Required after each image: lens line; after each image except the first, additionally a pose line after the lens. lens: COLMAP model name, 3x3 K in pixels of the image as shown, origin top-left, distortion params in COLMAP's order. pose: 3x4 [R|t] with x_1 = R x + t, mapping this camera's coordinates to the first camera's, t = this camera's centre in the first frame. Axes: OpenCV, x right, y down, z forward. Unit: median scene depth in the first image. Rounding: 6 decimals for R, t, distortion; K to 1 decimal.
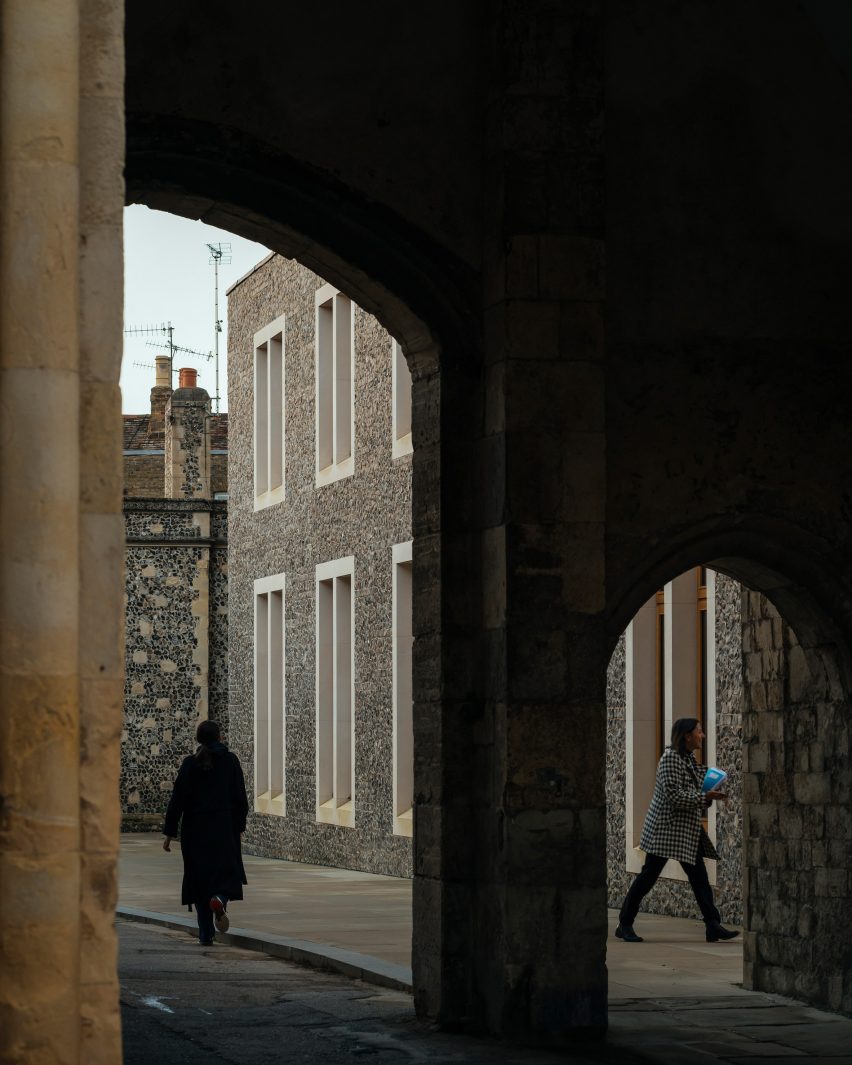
lens RADIAL K [[4118.1, 0, 426.0], [0, 4118.1, 532.7], [0, 0, 1]] dist [-0.024736, 0.000000]
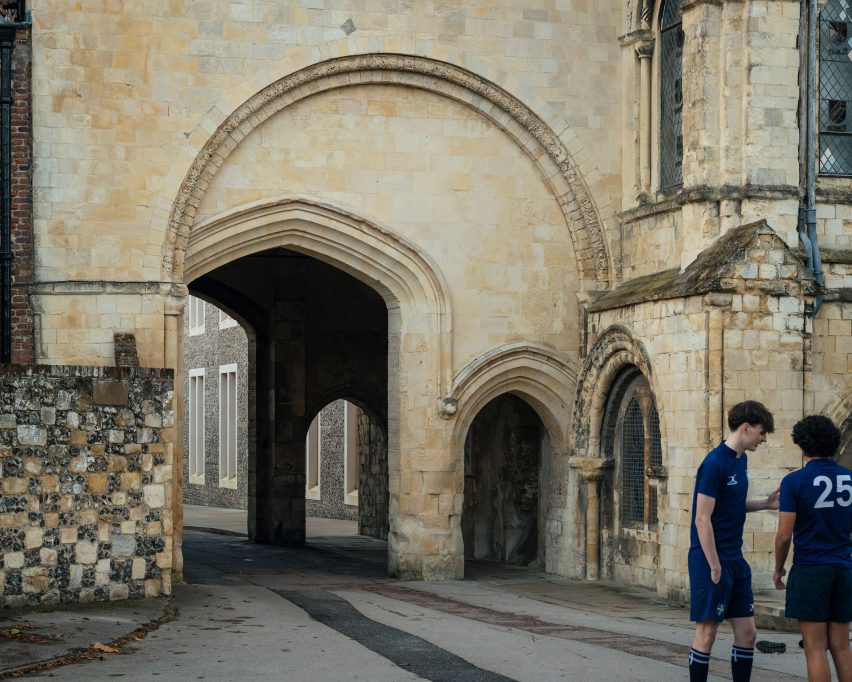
lens RADIAL K [[3294.4, 0, 426.1], [0, 3294.4, 341.5], [0, 0, 1]] dist [-0.024736, 0.000000]
pose [[0.999385, 0.003914, 0.034851, 0.044378], [-0.004645, 0.999770, 0.020921, -0.088247], [-0.034761, -0.021070, 0.999174, -1.514577]]
